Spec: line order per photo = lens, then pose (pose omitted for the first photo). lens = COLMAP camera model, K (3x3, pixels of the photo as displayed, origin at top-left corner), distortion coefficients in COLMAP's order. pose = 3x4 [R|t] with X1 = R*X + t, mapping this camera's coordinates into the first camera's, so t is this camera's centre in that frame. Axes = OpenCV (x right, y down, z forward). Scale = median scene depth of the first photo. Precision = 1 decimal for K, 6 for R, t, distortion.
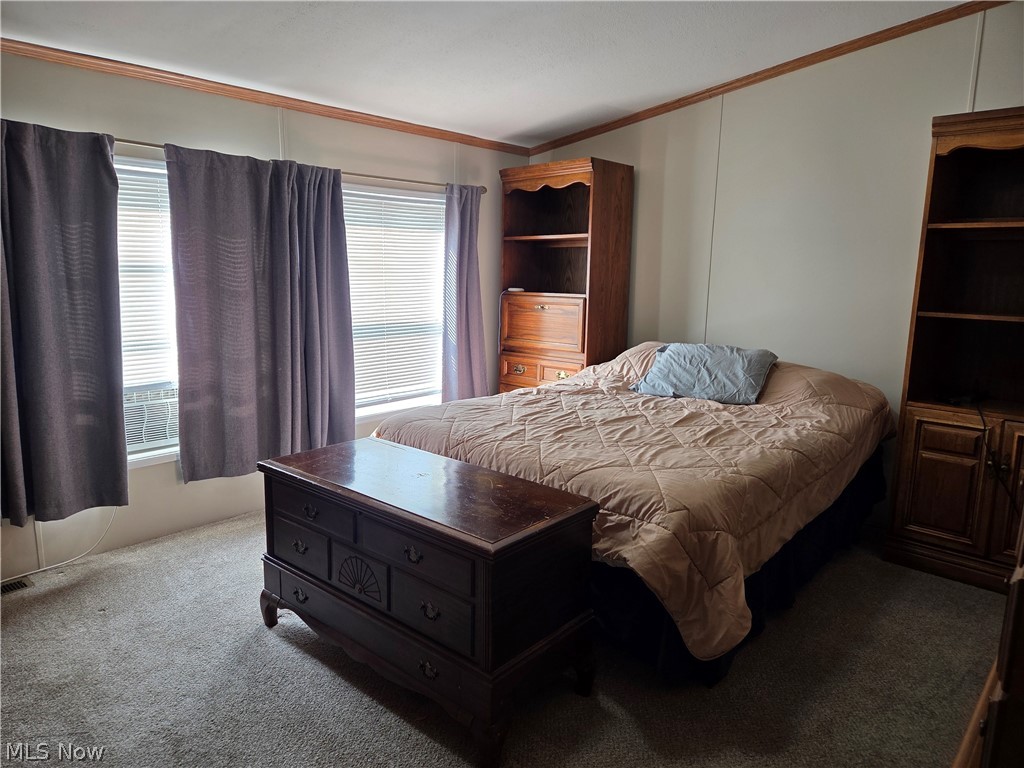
lens RADIAL K [[691.3, 0, 509.3], [0, 691.3, 377.1], [0, 0, 1]] dist [0.070157, -0.067647]
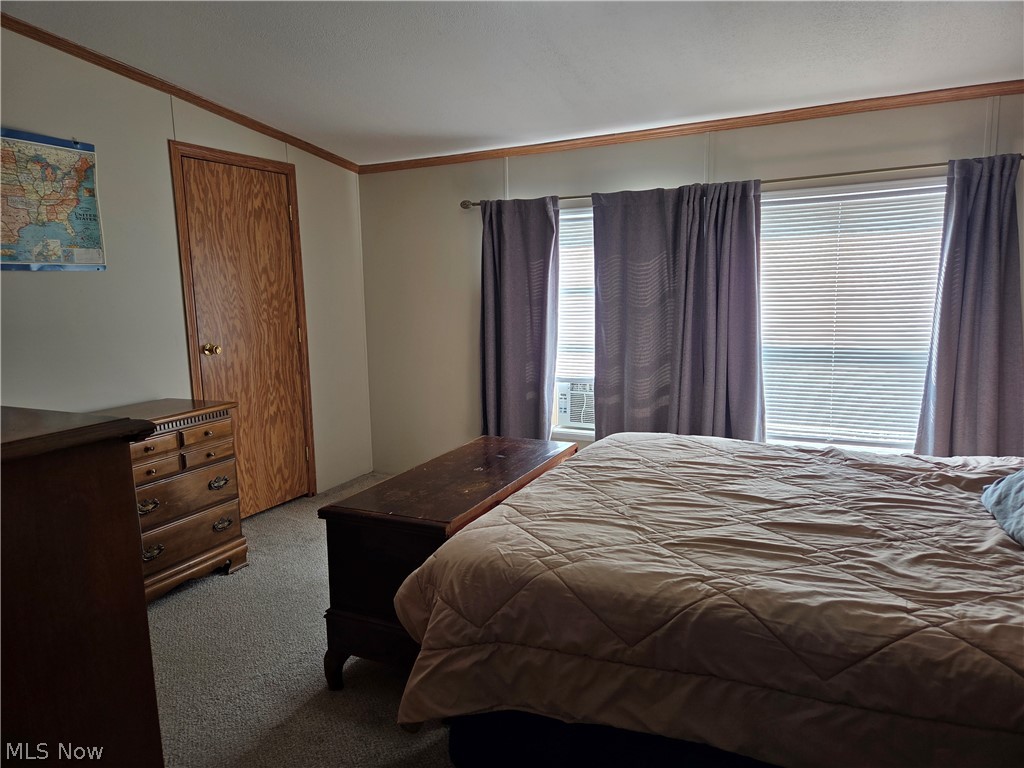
lens RADIAL K [[691.3, 0, 509.3], [0, 691.3, 377.1], [0, 0, 1]] dist [0.070157, -0.067647]
pose [[0.245297, 0.104188, -0.963833, 0.687710], [-0.130195, 0.988742, 0.073746, -0.069462], [0.960666, 0.107397, 0.256100, 0.530728]]
